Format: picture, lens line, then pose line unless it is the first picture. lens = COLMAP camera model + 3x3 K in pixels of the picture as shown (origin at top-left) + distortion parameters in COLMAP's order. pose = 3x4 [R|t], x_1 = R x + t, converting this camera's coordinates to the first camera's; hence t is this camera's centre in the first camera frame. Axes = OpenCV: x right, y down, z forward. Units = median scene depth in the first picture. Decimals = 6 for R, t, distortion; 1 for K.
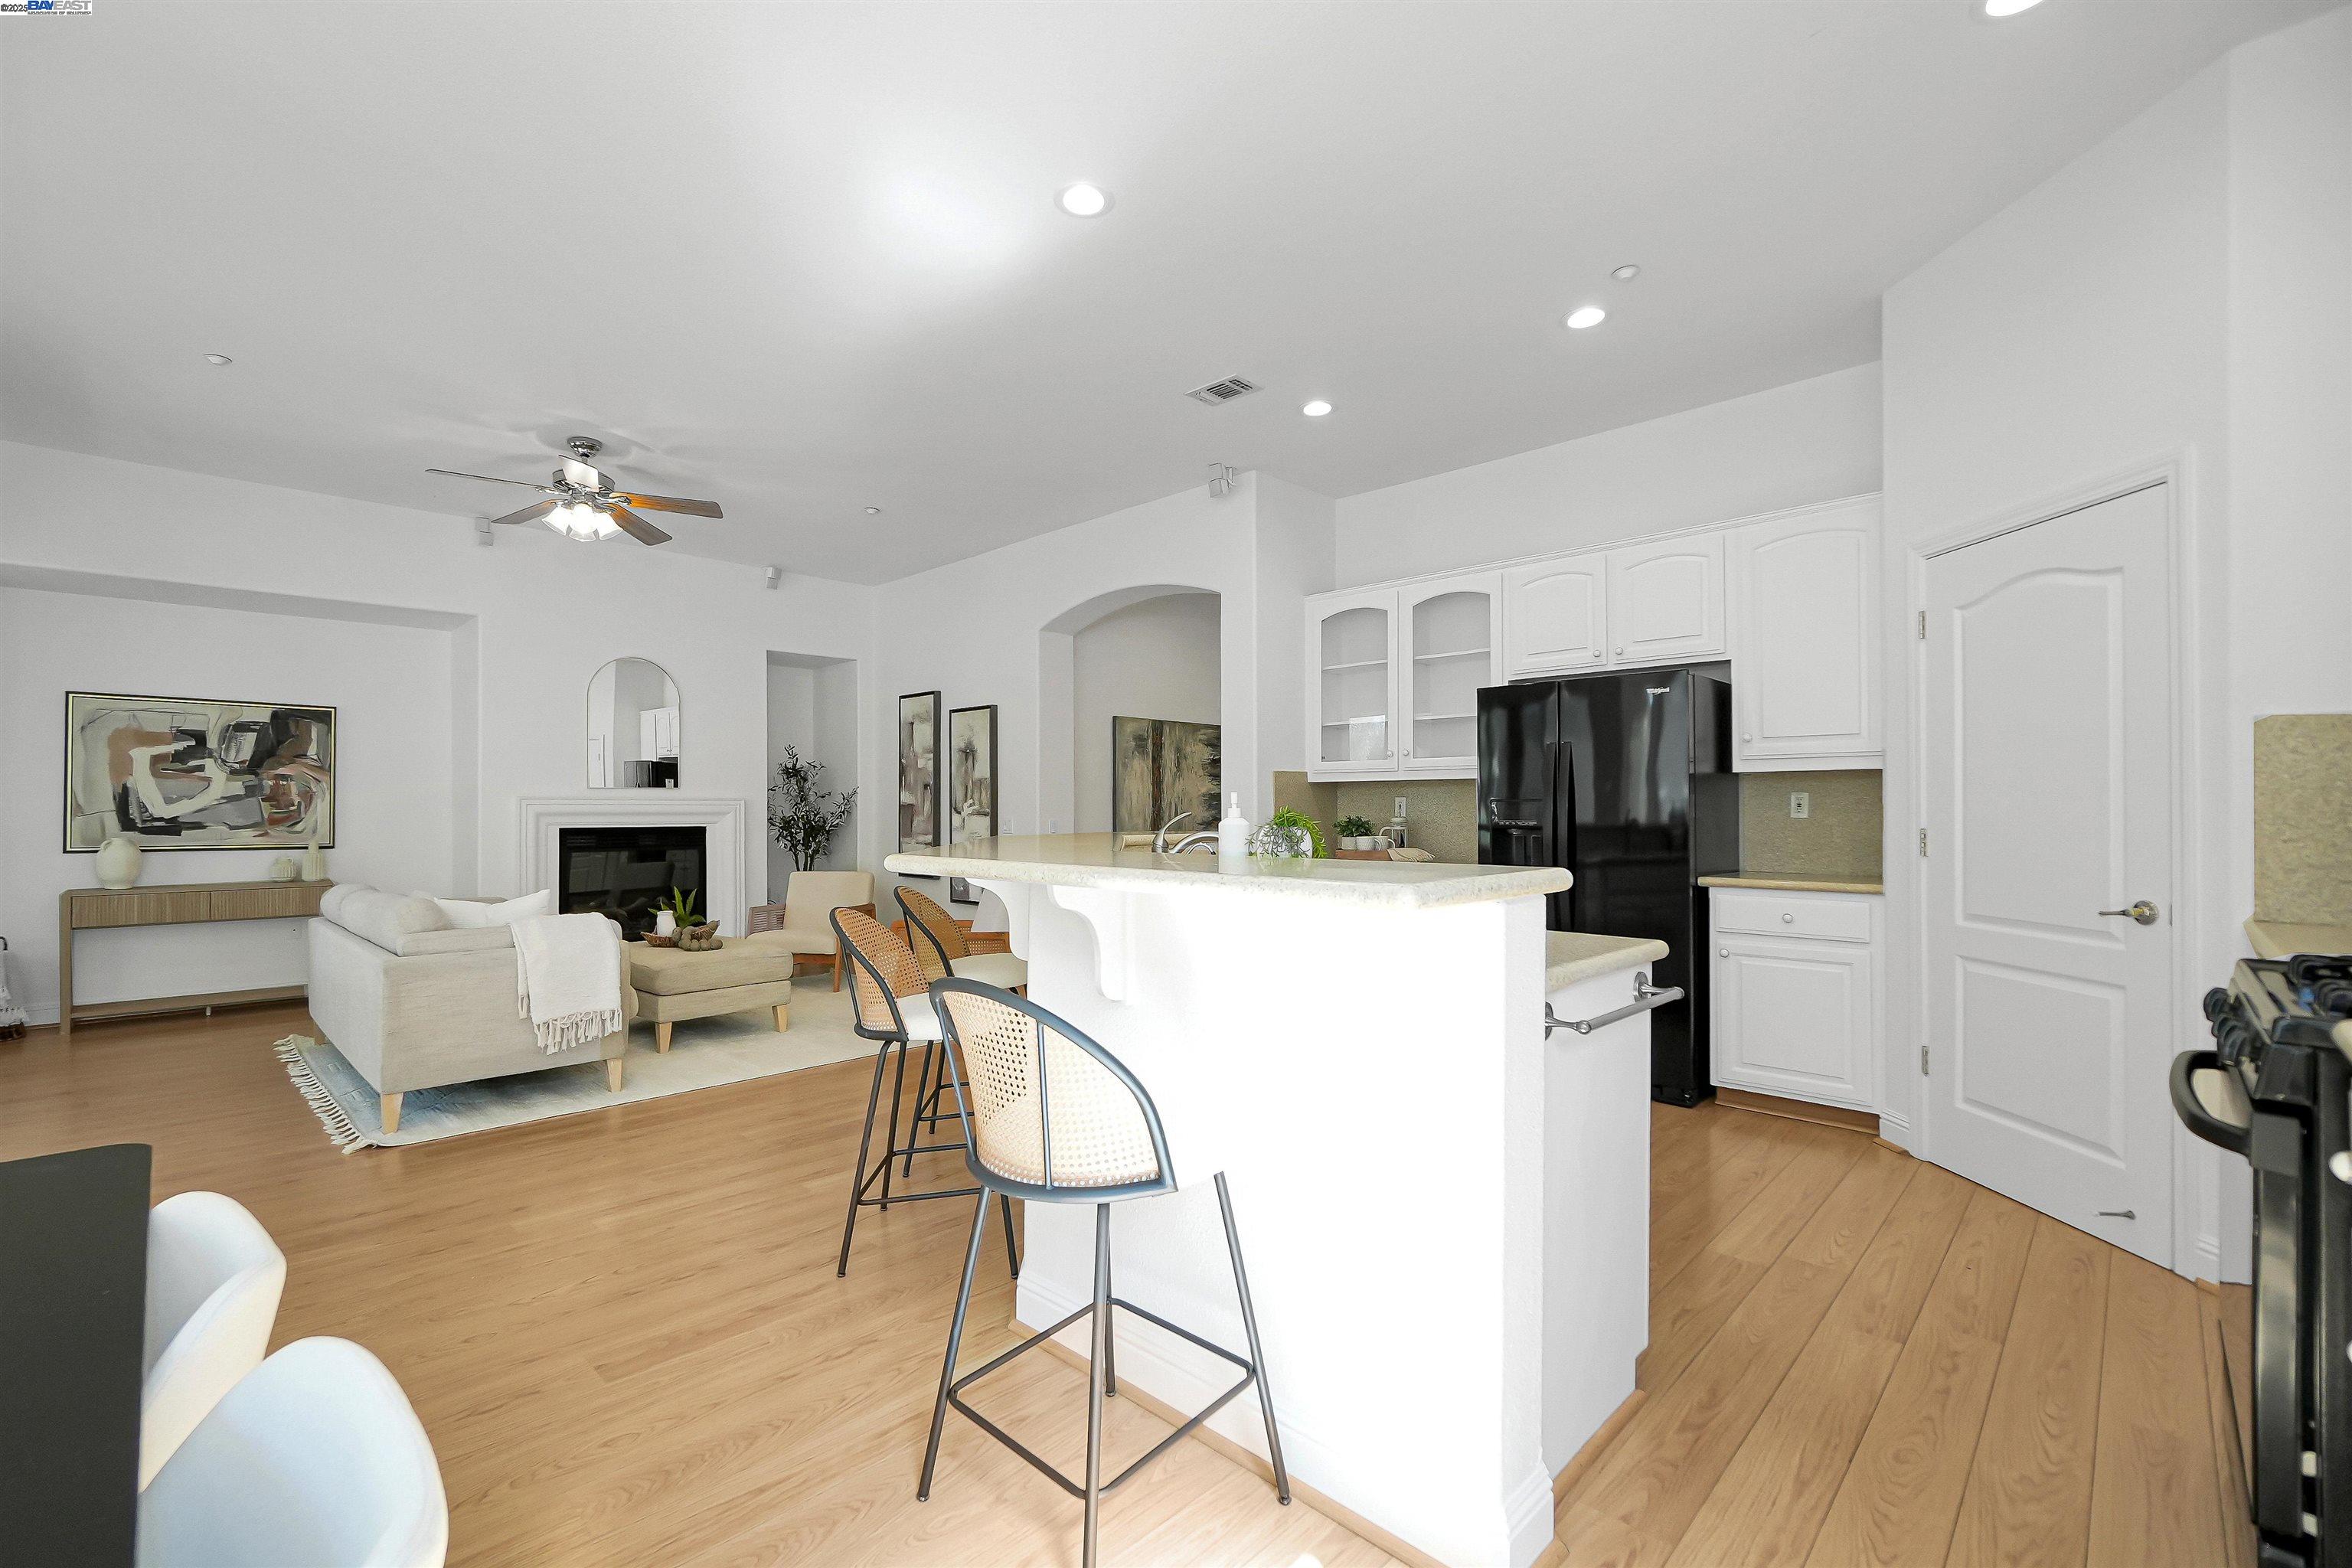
lens RADIAL K [[1015.9, 0, 1140.2], [0, 1015.9, 793.4], [0, 0, 1]] dist [-0.002401, 0.000910]
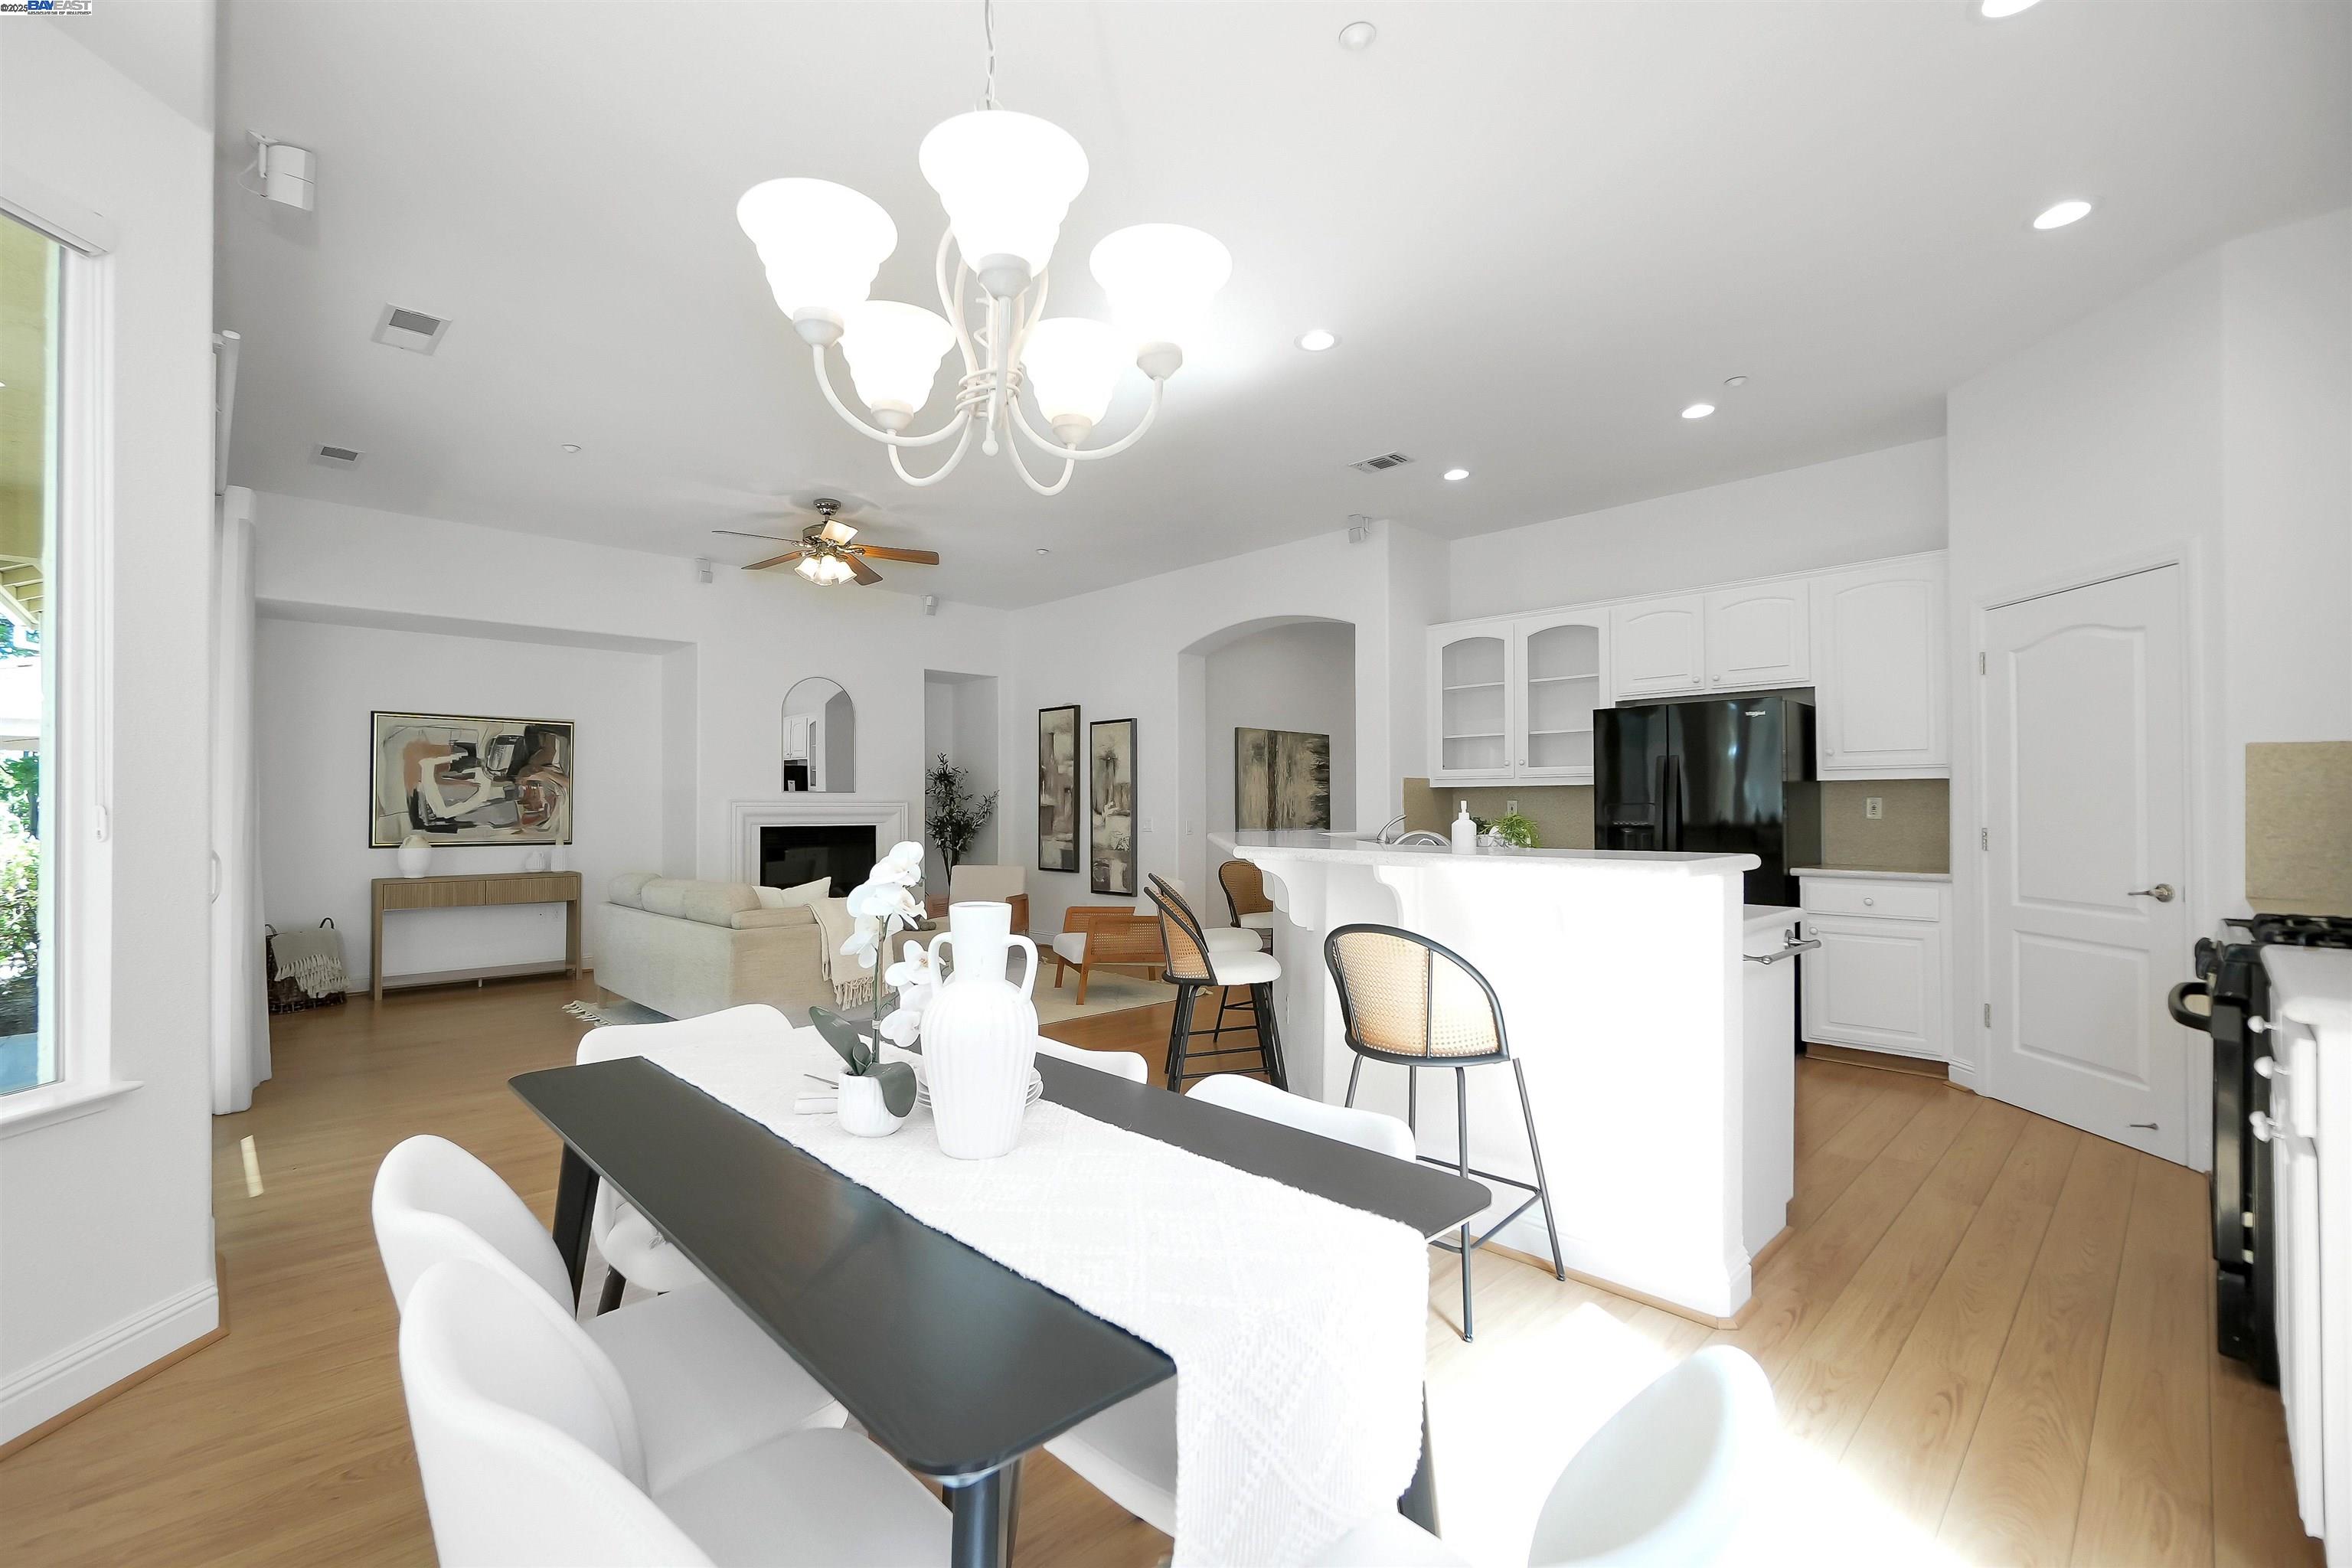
lens RADIAL K [[1001.9, 0, 1146.7], [0, 1001.9, 786.2], [0, 0, 1]] dist [0.000532, -0.000384]
pose [[0.999597, -0.000593, -0.028392, -0.120328], [0.000404, 0.999978, -0.006668, -0.004834], [0.028395, 0.006654, 0.999575, -0.140308]]
